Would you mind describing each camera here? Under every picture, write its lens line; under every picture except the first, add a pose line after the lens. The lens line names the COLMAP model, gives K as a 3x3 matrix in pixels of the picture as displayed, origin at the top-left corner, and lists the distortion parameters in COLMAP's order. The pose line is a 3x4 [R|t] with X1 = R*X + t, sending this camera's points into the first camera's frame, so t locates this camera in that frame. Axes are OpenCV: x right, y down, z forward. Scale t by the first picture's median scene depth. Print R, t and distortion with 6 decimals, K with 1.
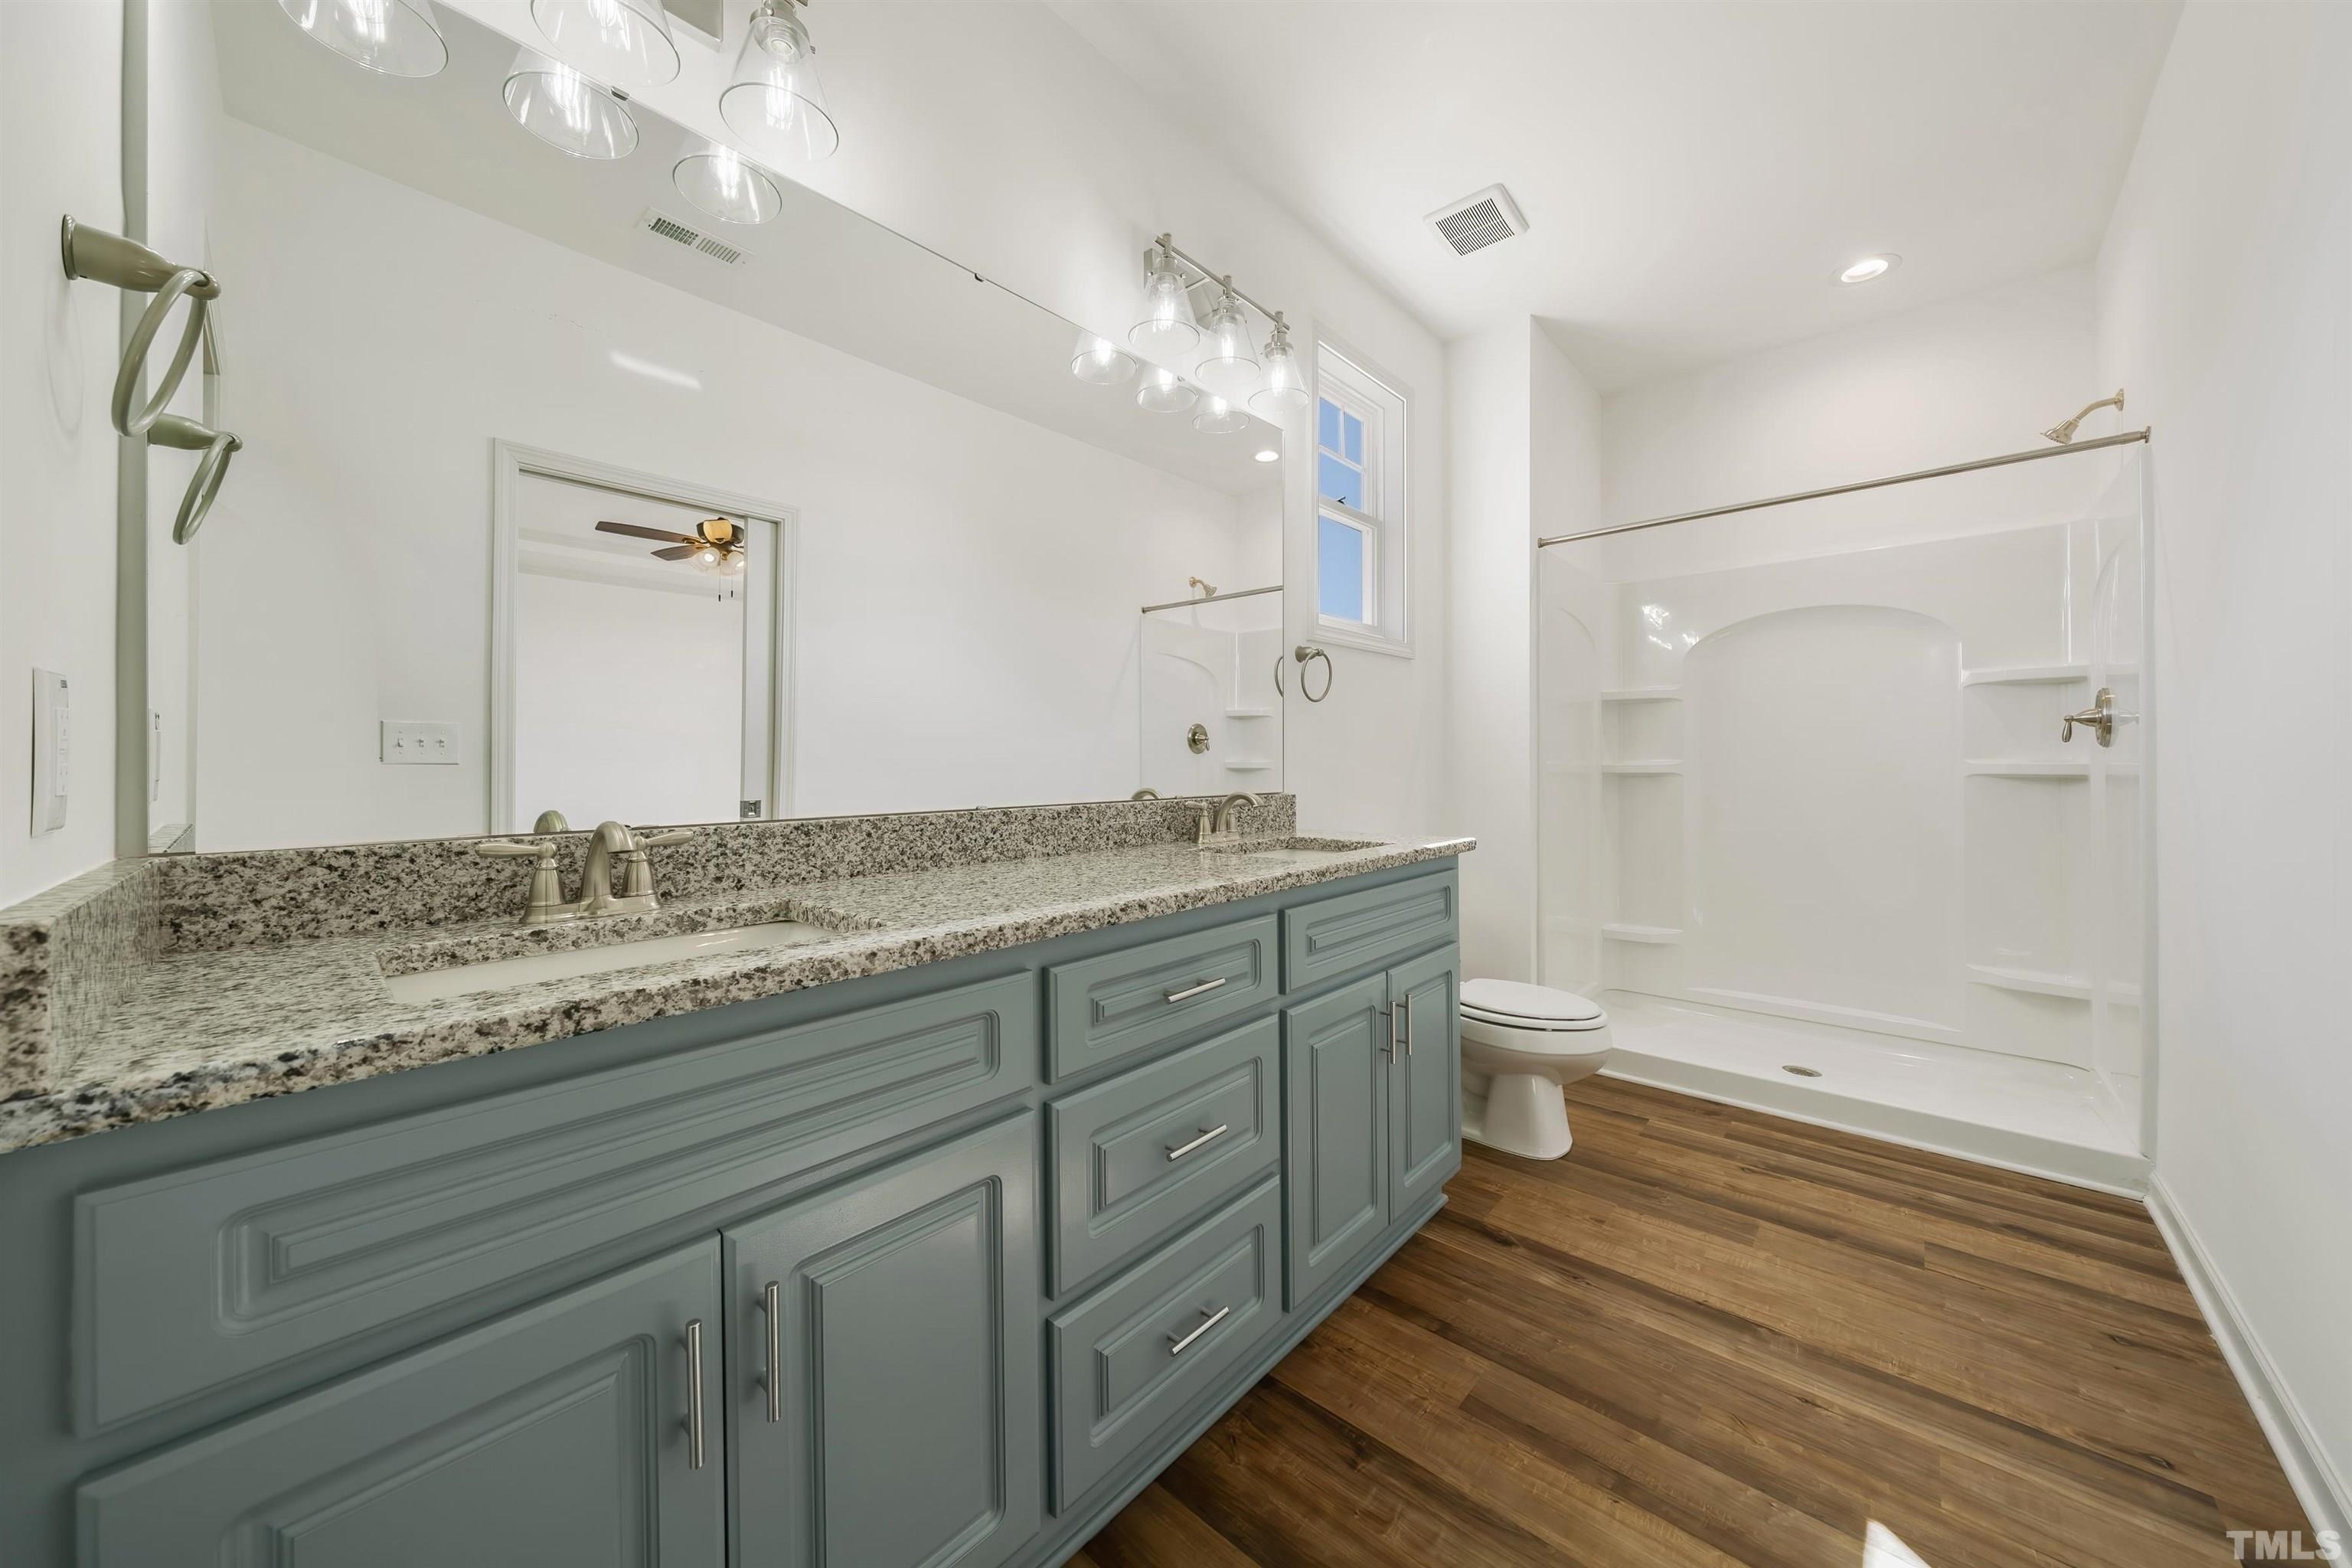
lens RADIAL K [[809.2, 0, 1155.9], [0, 809.2, 761.0], [0, 0, 1]] dist [-0.008470, 0.000192]
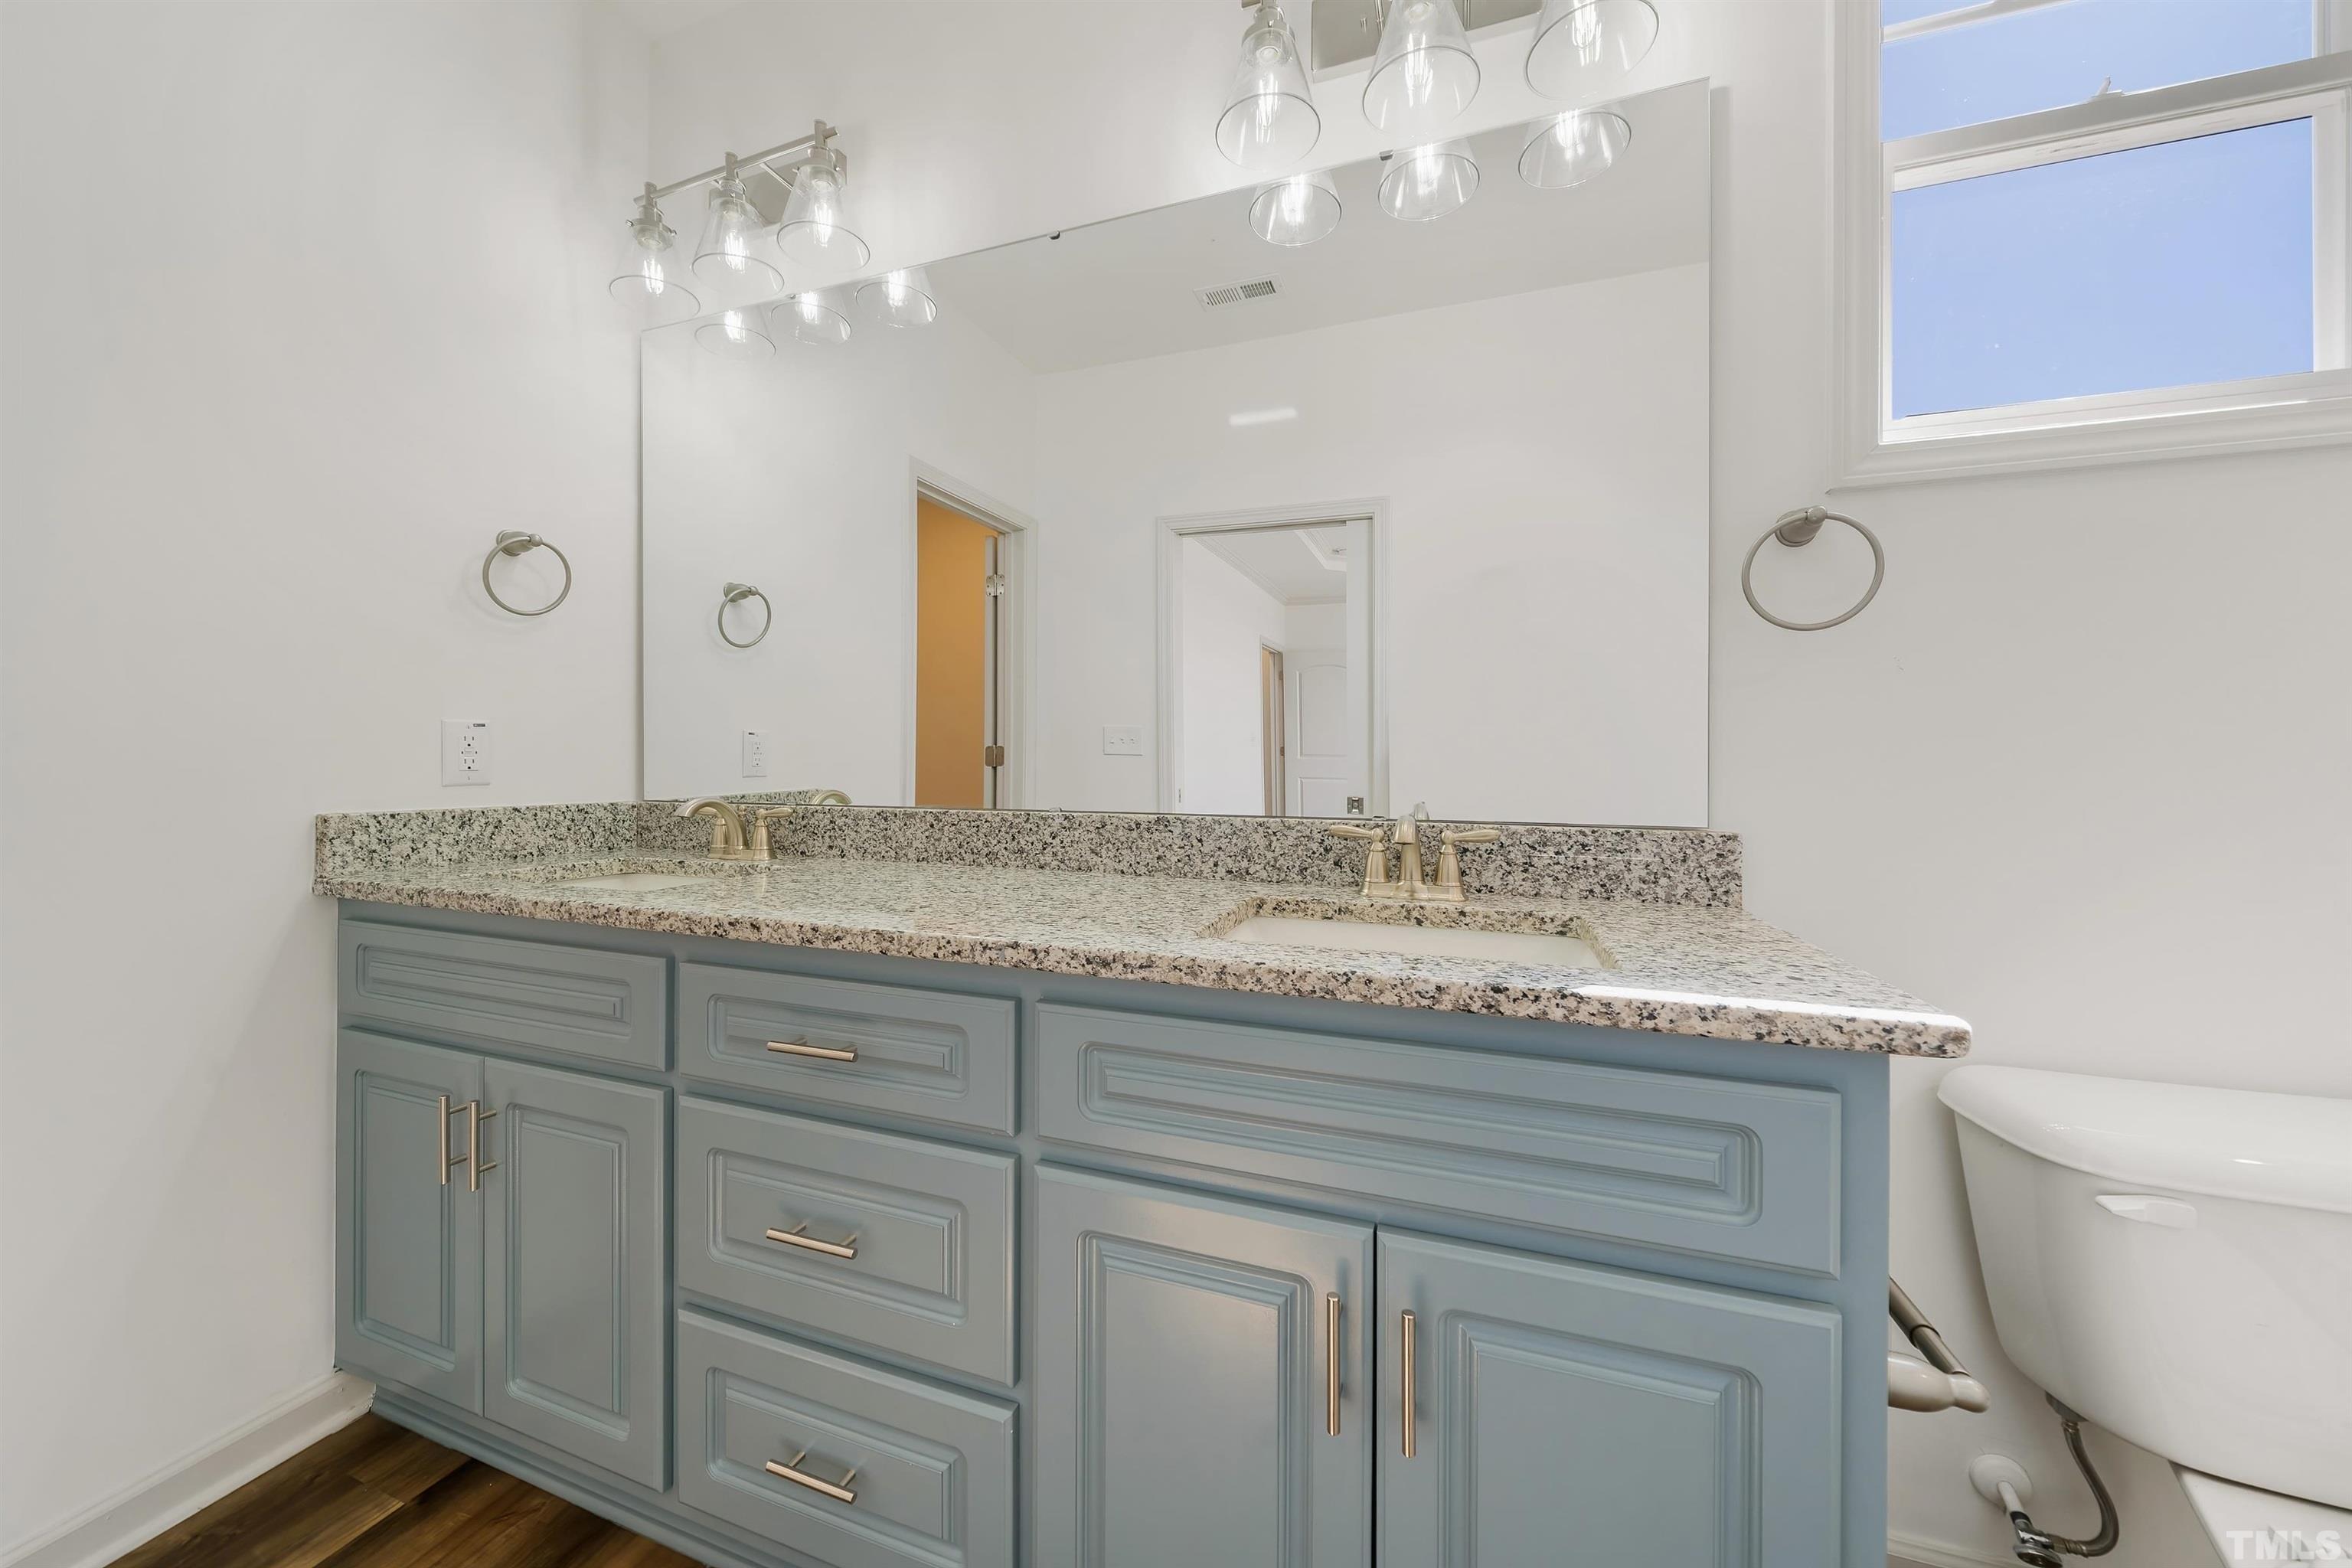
lens RADIAL K [[809.2, 0, 1170.8], [0, 809.2, 755.6], [0, 0, 1]] dist [-0.008470, 0.000192]
pose [[0.405726, 0.002608, -0.913991, 0.704848], [-0.003728, 0.999992, 0.001198, -0.005409], [0.913987, 0.002921, 0.405732, 0.774189]]
